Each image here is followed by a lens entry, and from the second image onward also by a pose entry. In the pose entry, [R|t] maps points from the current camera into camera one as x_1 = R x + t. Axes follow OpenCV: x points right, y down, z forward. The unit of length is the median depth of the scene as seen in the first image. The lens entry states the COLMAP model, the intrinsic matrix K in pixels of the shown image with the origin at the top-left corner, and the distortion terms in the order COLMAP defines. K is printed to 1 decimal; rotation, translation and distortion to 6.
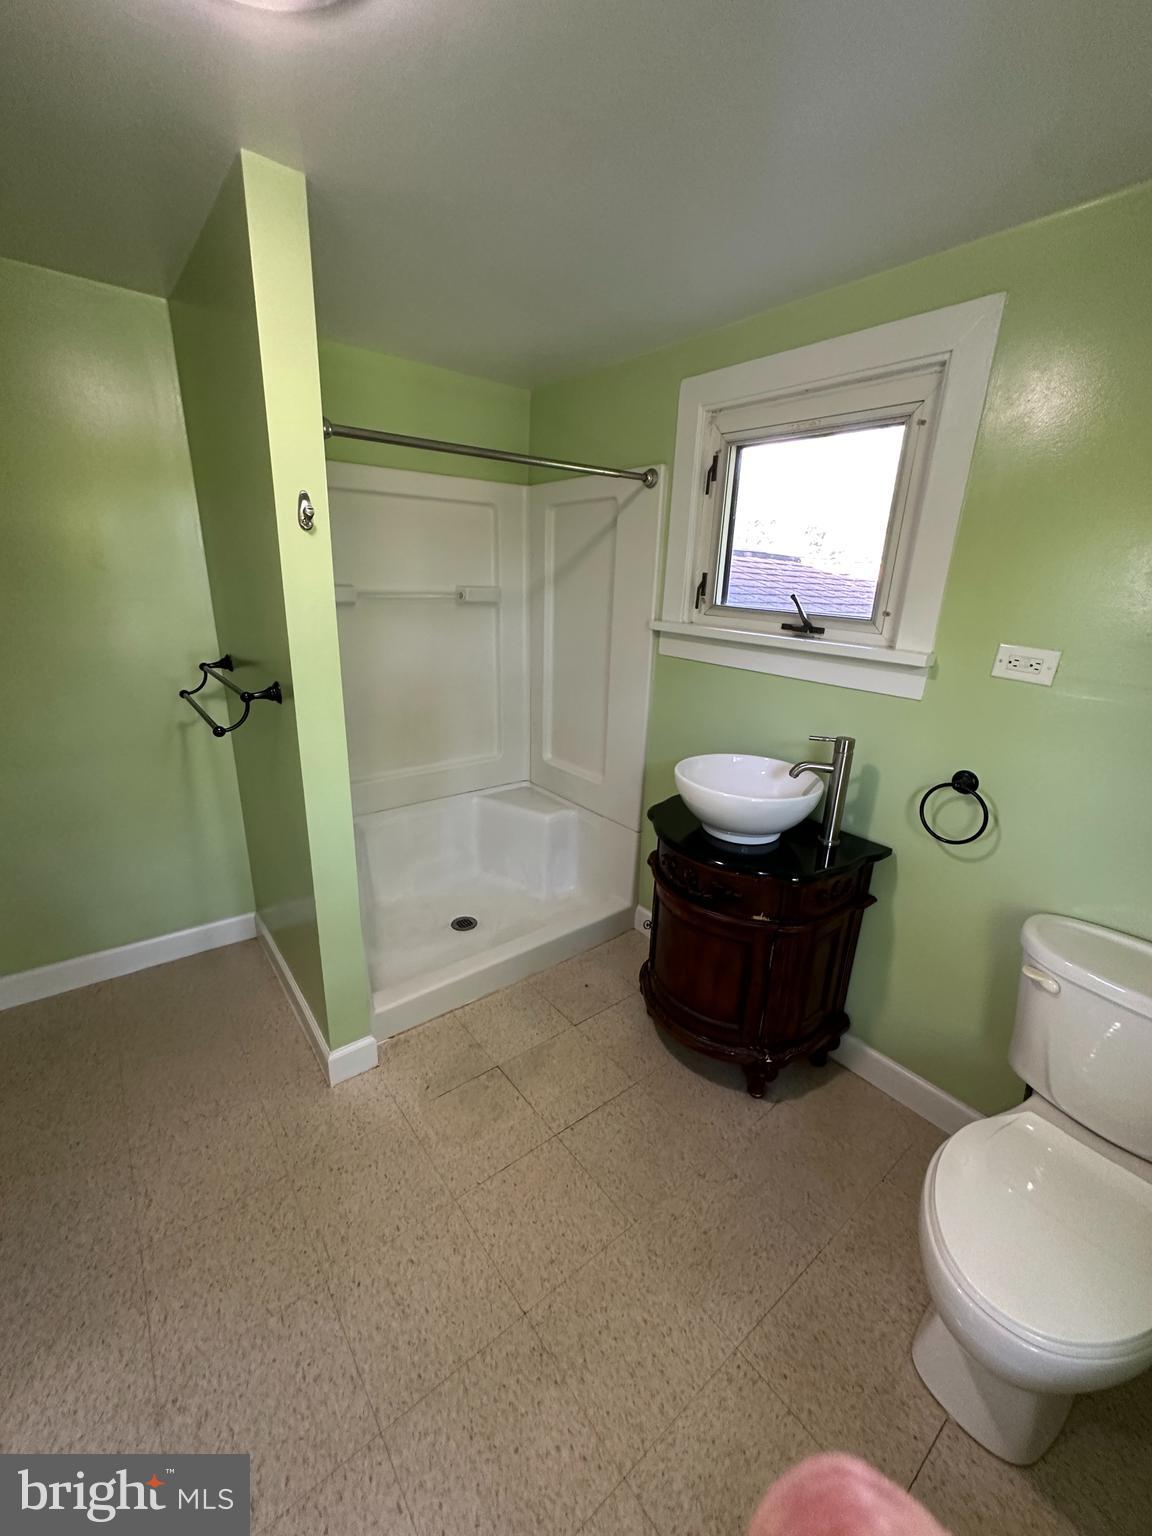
lens RADIAL K [[611.9, 0, 577.4], [0, 611.9, 769.4], [0, 0, 1]] dist [-0.001325, 0.000529]
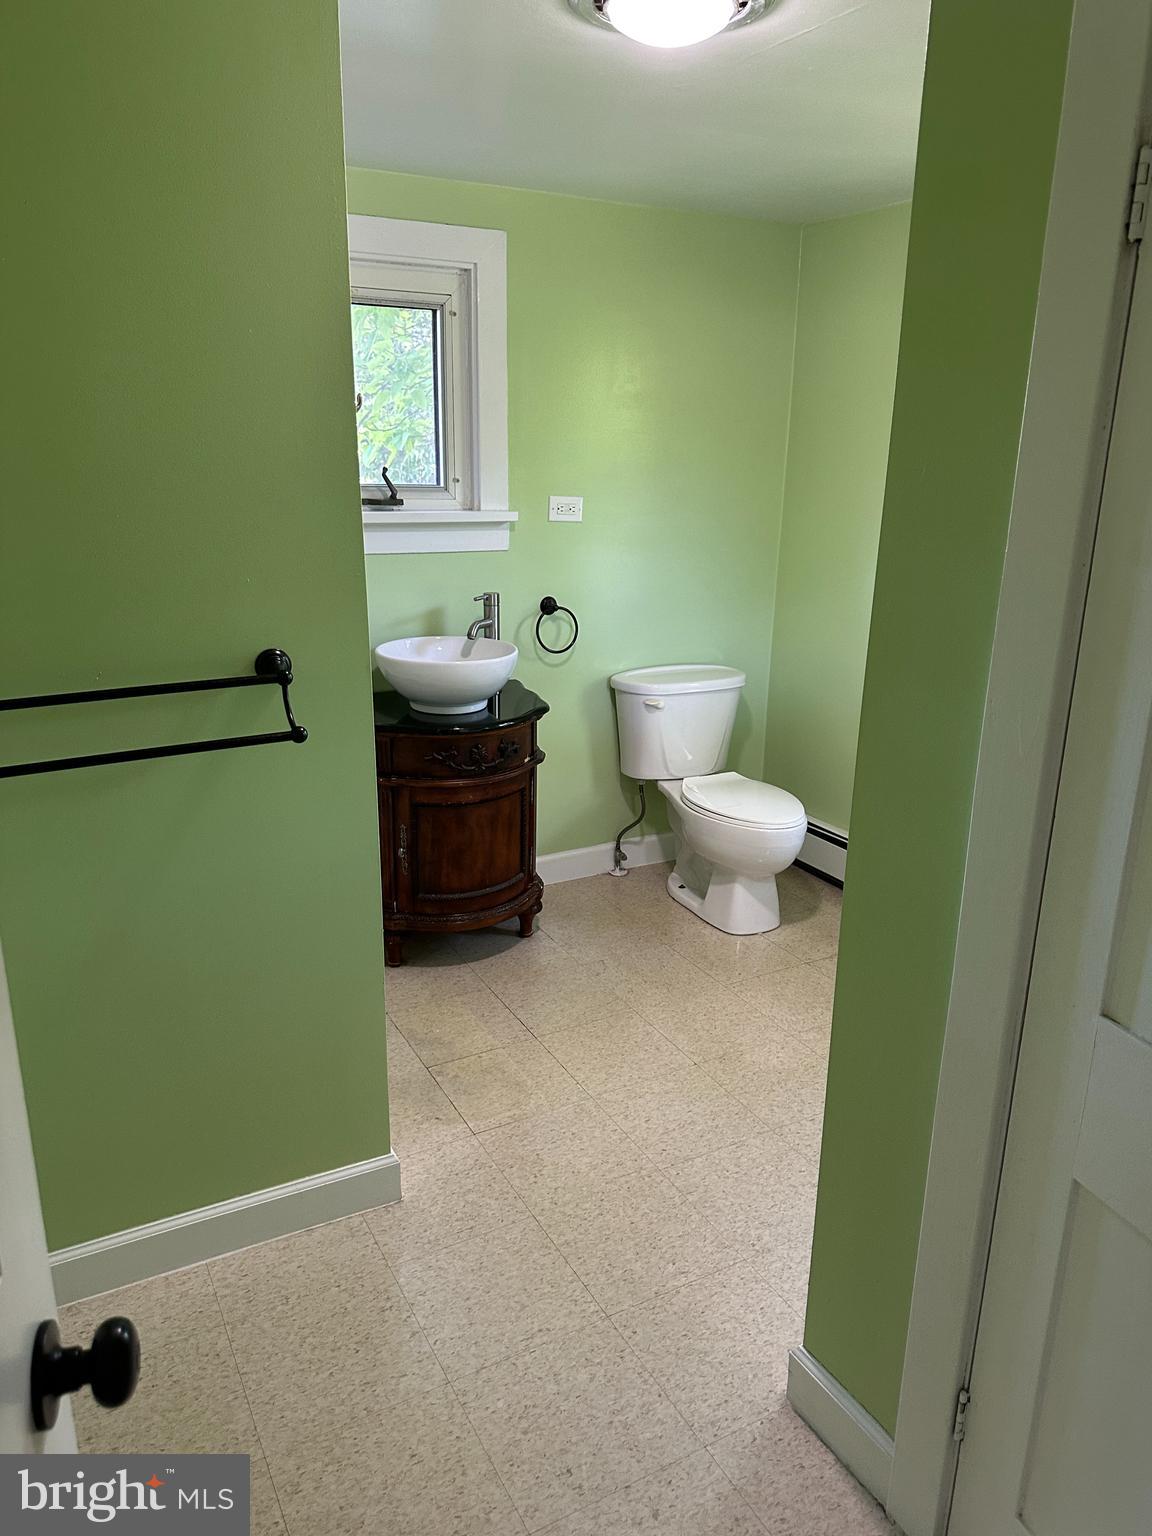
lens RADIAL K [[1121.8, 0, 576.0], [0, 1121.8, 768.0], [0, 0, 1]] dist [0.210877, -0.406748]
pose [[0.161417, -0.309305, 0.937163, -1.681585], [0.293474, 0.921701, 0.253654, -0.246647], [-0.942241, 0.234089, 0.239551, 0.439421]]
